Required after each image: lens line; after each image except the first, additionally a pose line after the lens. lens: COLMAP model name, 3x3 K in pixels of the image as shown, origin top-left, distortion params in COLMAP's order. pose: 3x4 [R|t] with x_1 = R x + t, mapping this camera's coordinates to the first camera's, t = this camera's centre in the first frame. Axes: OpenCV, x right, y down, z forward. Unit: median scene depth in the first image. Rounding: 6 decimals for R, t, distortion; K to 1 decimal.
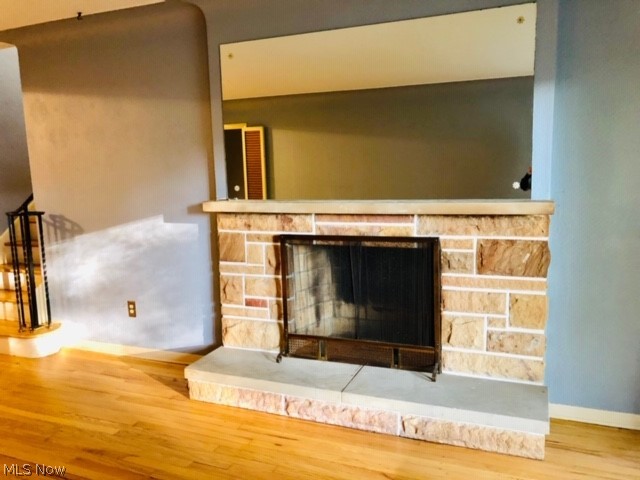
lens RADIAL K [[526.3, 0, 322.2], [0, 526.3, 237.6], [0, 0, 1]] dist [0.041286, -0.045728]
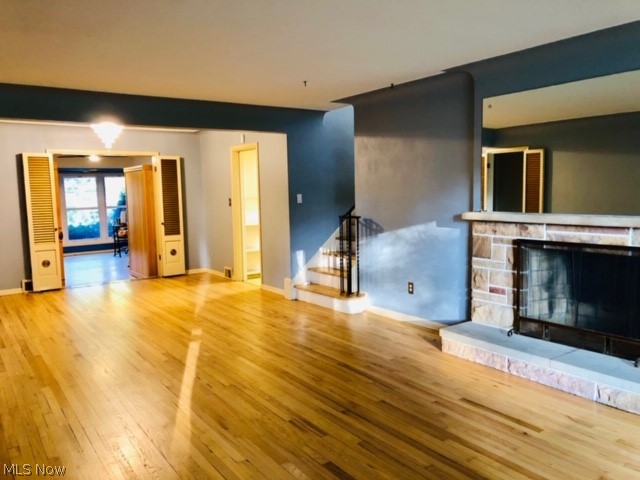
lens RADIAL K [[526.3, 0, 319.5], [0, 526.3, 240.0], [0, 0, 1]] dist [0.041286, -0.045728]
pose [[0.844427, 0.063318, -0.531916, 0.192236], [-0.077189, 0.997009, -0.003858, 0.037603], [0.530081, 0.044316, 0.846788, -0.353570]]
